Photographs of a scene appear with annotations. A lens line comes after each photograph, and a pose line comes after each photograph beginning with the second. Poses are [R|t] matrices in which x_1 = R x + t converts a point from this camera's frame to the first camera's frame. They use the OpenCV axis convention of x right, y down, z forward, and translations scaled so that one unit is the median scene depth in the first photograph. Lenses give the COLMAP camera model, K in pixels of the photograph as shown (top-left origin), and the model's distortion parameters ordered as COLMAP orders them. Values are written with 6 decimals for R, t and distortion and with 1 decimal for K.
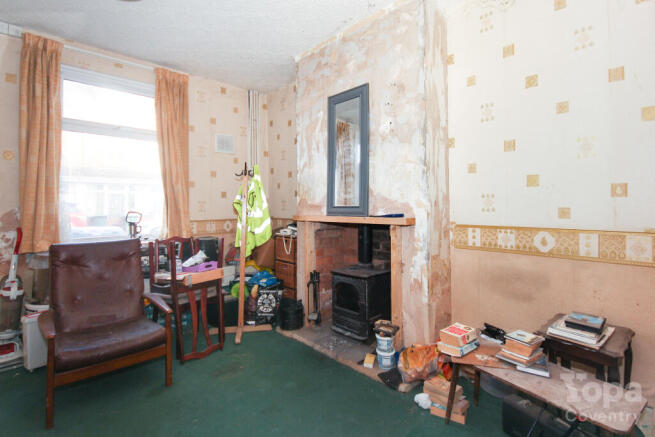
lens RADIAL K [[307.6, 0, 328.3], [0, 307.6, 202.6], [0, 0, 1]] dist [-0.001499, -0.000631]
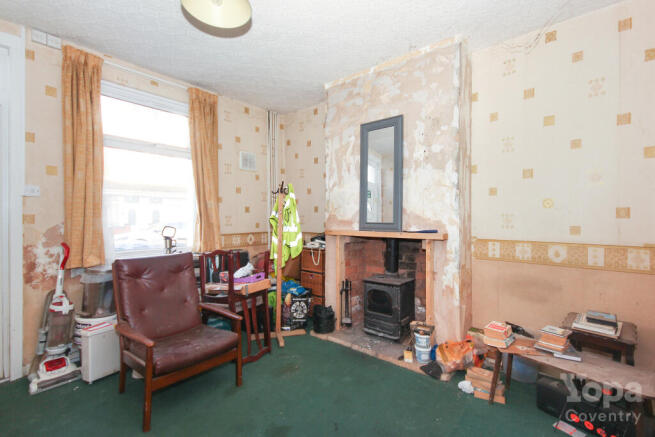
lens RADIAL K [[297.7, 0, 327.5], [0, 297.7, 218.5], [0, 0, 1]] dist [0.028509, -0.000215]
pose [[0.994887, 0.005158, 0.100865, -0.256549], [-0.006666, 0.999871, 0.014626, -0.018987], [-0.100777, -0.015223, 0.994793, -0.079447]]
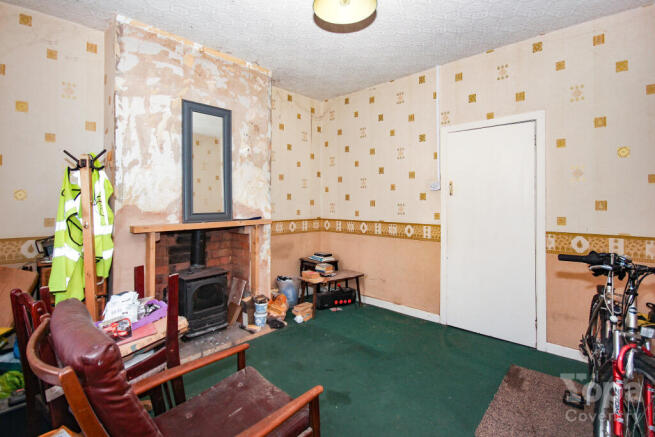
lens RADIAL K [[307.6, 0, 328.3], [0, 307.6, 202.6], [0, 0, 1]] dist [-0.001499, -0.000631]
pose [[-0.030532, 0.004156, 0.999525, -1.087239], [-0.003998, 0.999983, -0.004280, -0.021833], [-0.999526, -0.004127, -0.030515, 0.647109]]
